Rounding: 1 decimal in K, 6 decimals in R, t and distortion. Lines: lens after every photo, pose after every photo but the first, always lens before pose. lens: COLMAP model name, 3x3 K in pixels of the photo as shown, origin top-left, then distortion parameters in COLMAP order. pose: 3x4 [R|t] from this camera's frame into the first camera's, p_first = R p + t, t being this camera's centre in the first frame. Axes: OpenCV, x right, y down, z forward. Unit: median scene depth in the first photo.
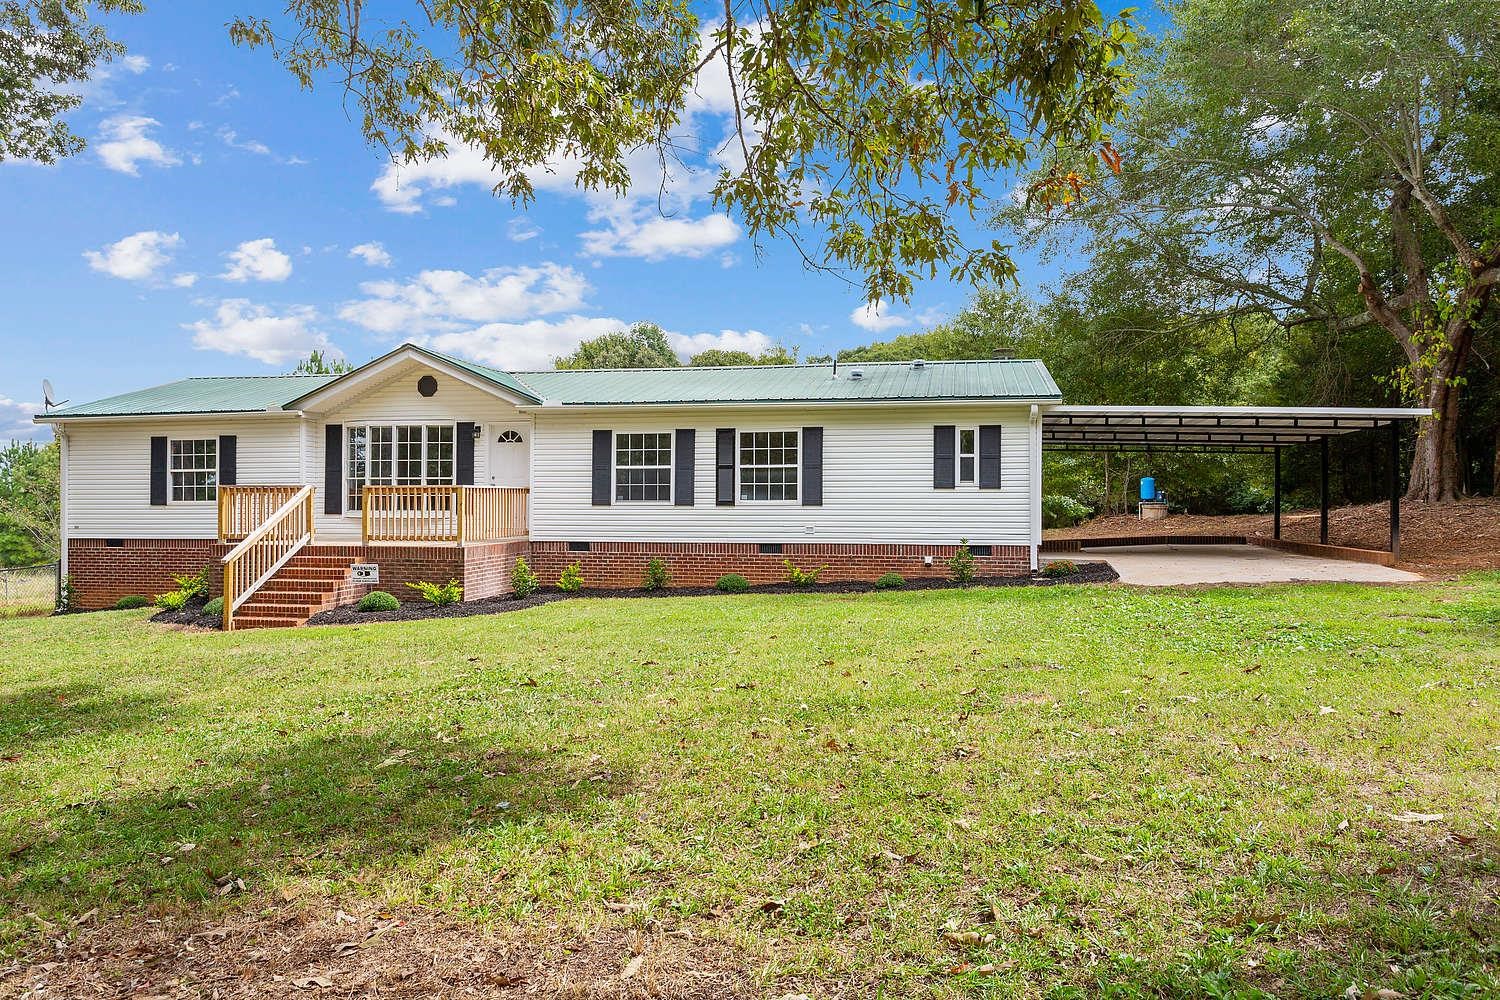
lens RADIAL K [[989.6, 0, 750.0], [0, 989.6, 499.8], [0, 0, 1]] dist [-0.032370, 0.004406]
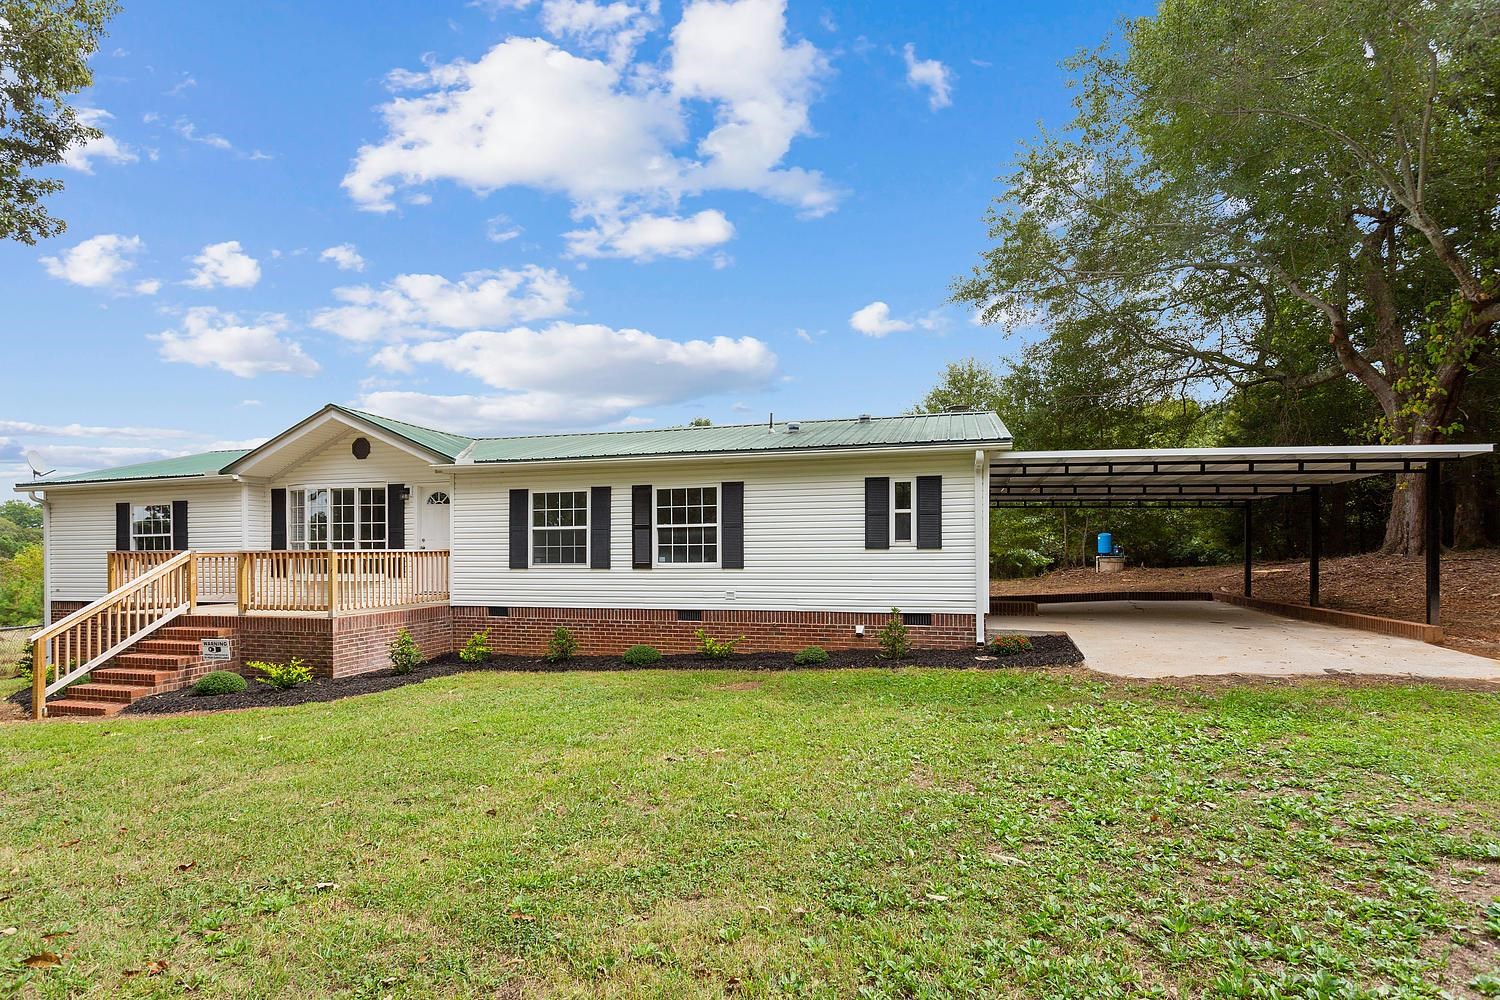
lens RADIAL K [[726.8, 0, 740.2], [0, 726.8, 556.6], [0, 0, 1]] dist [-0.018214, 0.001616]
pose [[0.997250, -0.006527, -0.073827, 0.114181], [0.007031, 0.999954, 0.006560, -0.008926], [0.073781, -0.007061, 0.997249, 0.321042]]
